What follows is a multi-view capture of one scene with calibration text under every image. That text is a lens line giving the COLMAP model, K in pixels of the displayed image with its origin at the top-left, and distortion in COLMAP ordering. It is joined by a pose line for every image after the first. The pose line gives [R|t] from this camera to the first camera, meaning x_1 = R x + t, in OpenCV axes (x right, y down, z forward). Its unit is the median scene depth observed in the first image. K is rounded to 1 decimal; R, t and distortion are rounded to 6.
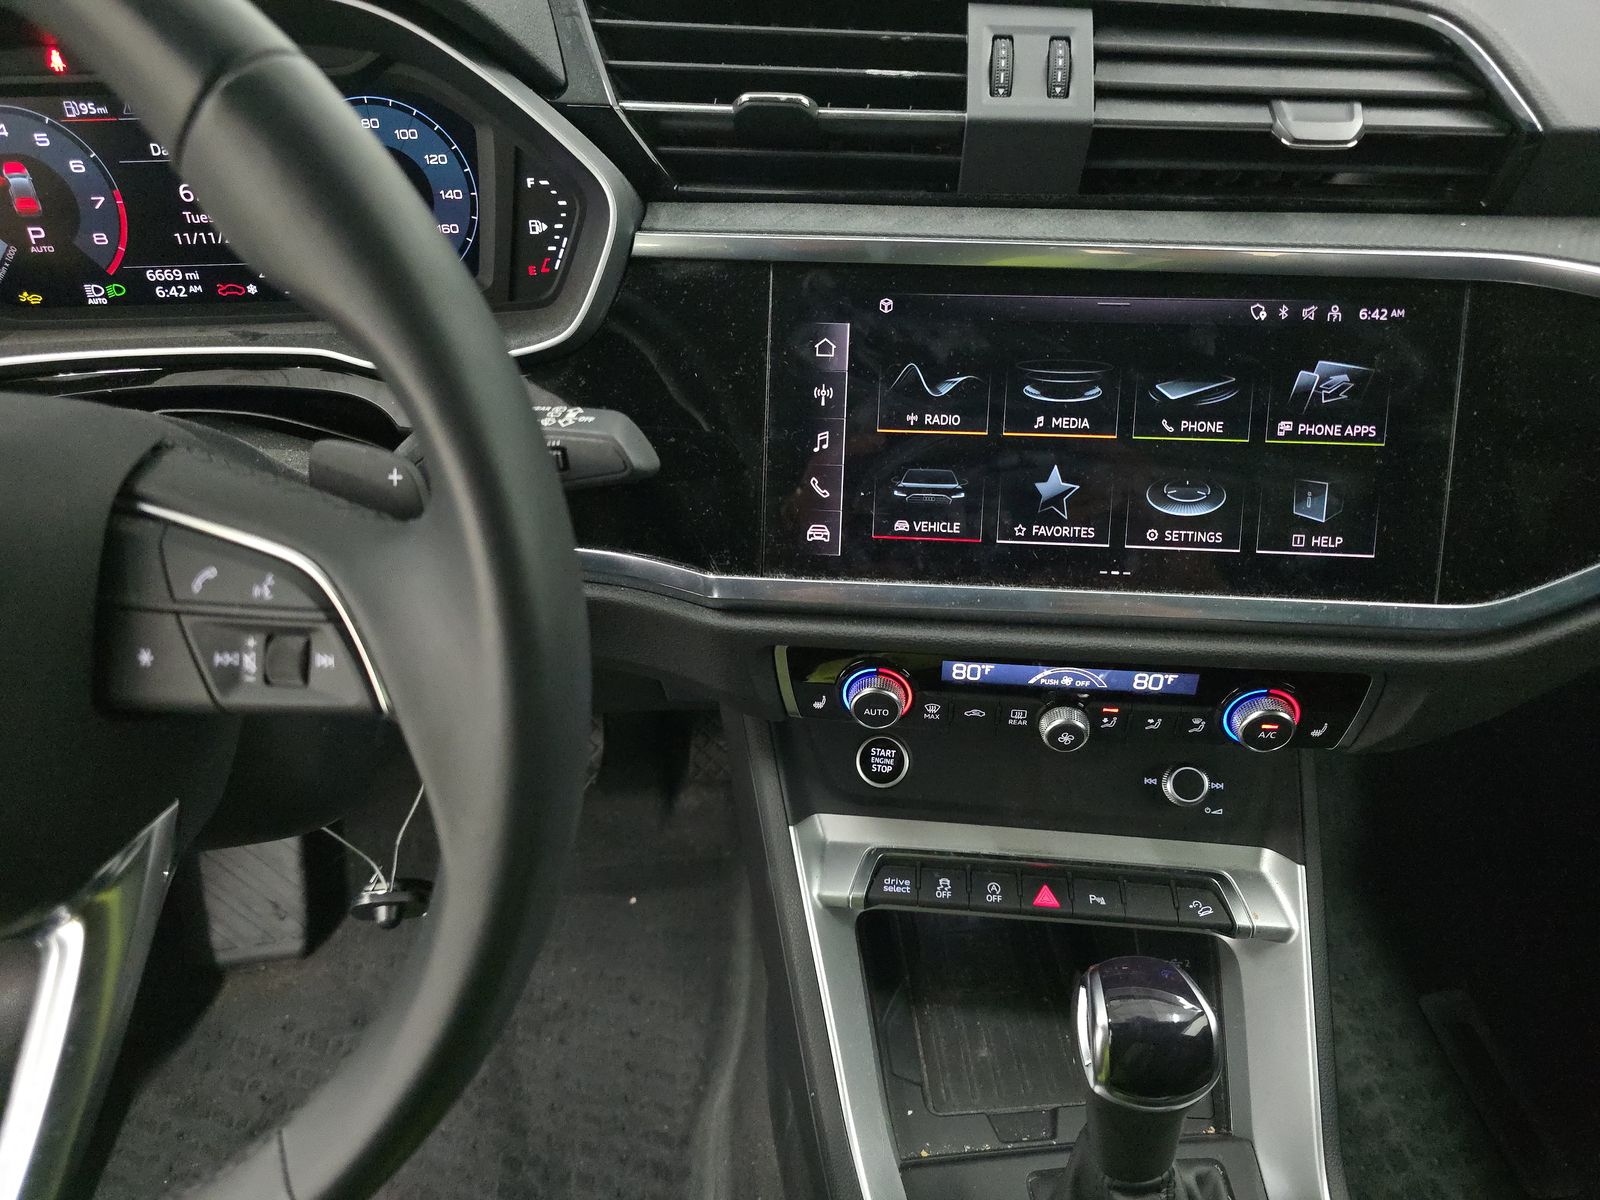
lens RADIAL K [[1054.2, 0, 789.6], [0, 1054.2, 608.1], [0, 0, 1]] dist [0.012844, -0.022792]
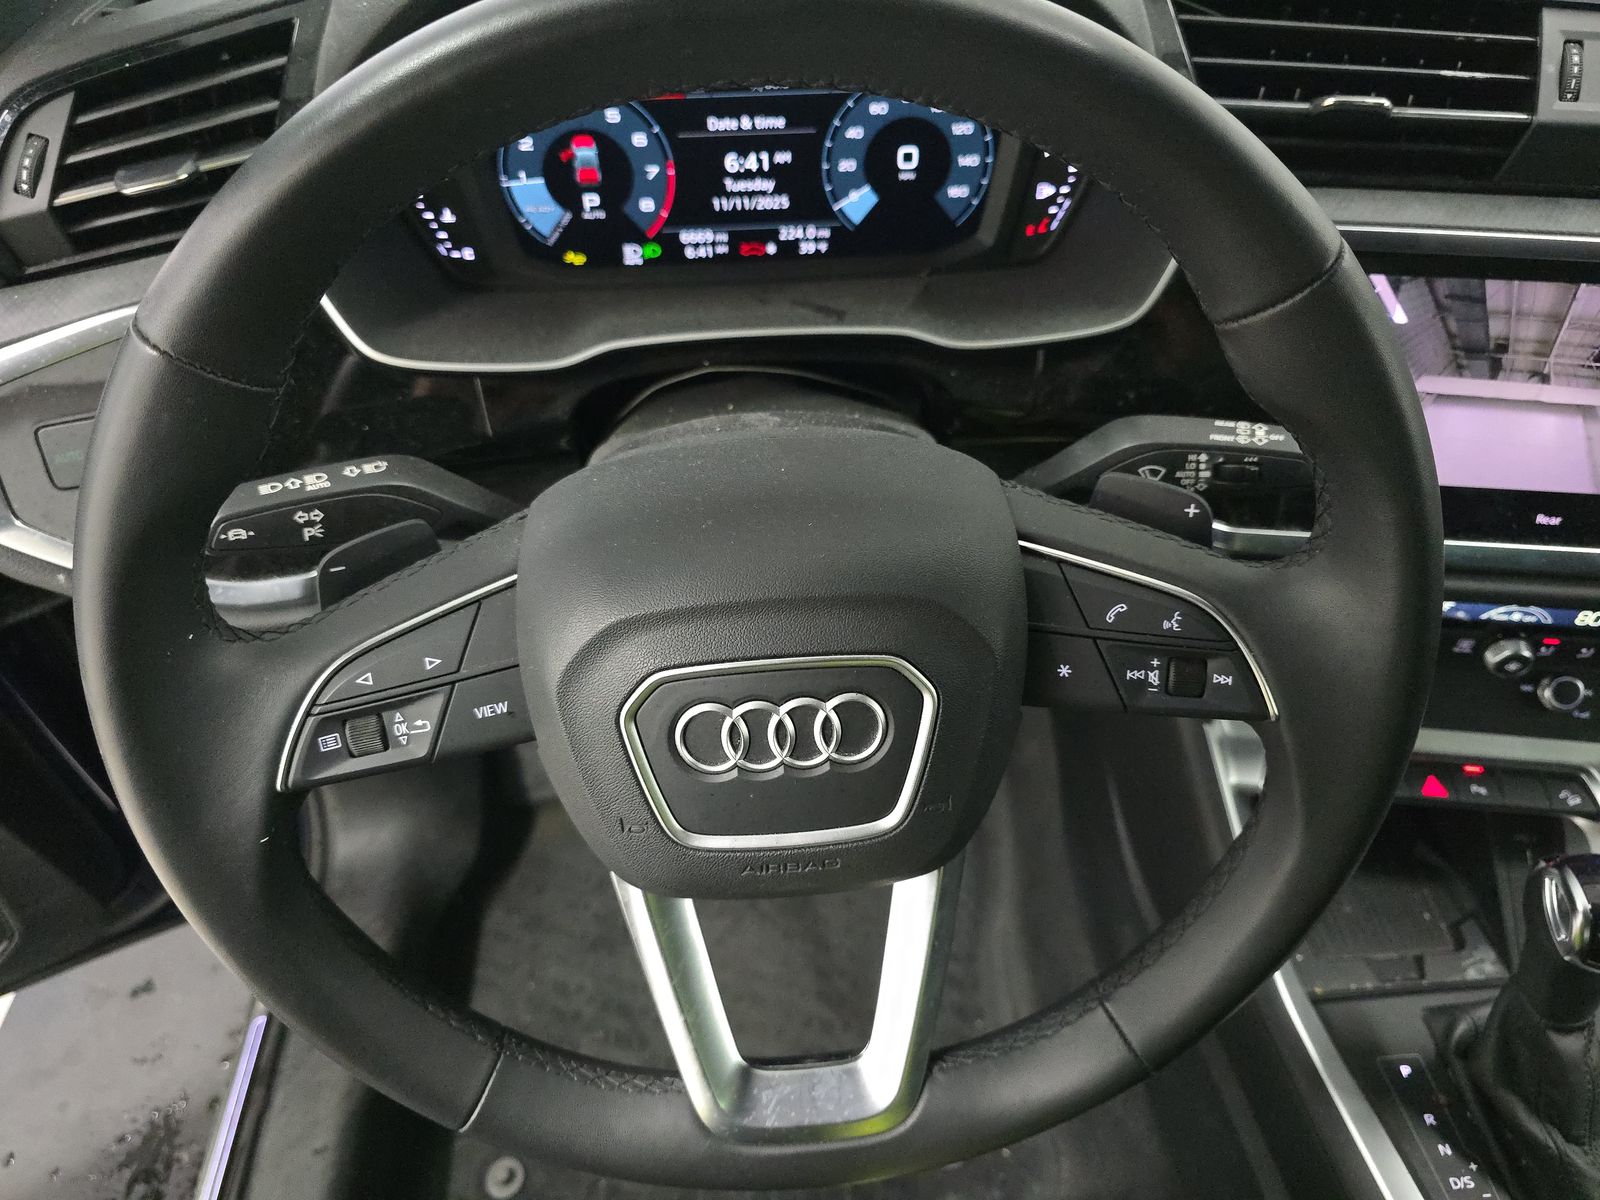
lens RADIAL K [[1054.2, 0, 800.8], [0, 1054.2, 601.6], [0, 0, 1]] dist [0.012844, -0.022792]
pose [[0.999766, 0.007299, -0.020373, -0.488792], [-0.003754, 0.985634, 0.168855, -0.136988], [0.021313, -0.168739, 0.985430, -0.143282]]
